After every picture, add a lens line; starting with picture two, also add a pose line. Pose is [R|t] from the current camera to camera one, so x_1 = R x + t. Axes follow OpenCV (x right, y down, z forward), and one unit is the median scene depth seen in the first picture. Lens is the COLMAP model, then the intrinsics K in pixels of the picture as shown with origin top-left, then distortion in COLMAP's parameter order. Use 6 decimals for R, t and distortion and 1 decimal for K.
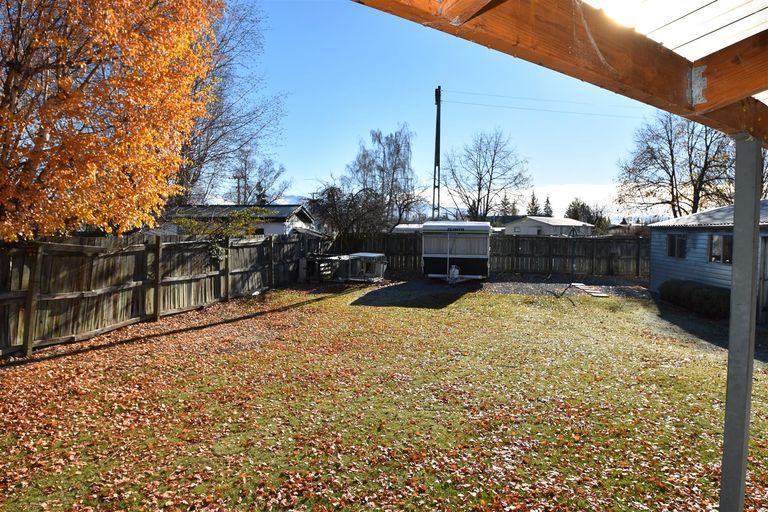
lens RADIAL K [[468.9, 0, 380.9], [0, 468.9, 256.4], [0, 0, 1]] dist [-0.028261, 0.002019]
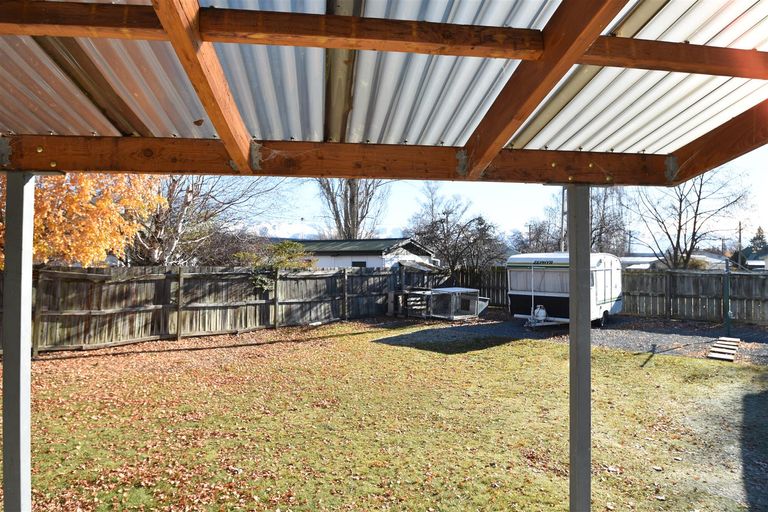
lens RADIAL K [[468.9, 0, 383.8], [0, 468.9, 254.5], [0, 0, 1]] dist [-0.028261, 0.002019]
pose [[0.873580, -0.008975, -0.486598, 0.462939], [-0.028288, 0.997203, -0.069177, -0.007565], [0.485858, 0.074197, 0.870883, 0.191956]]
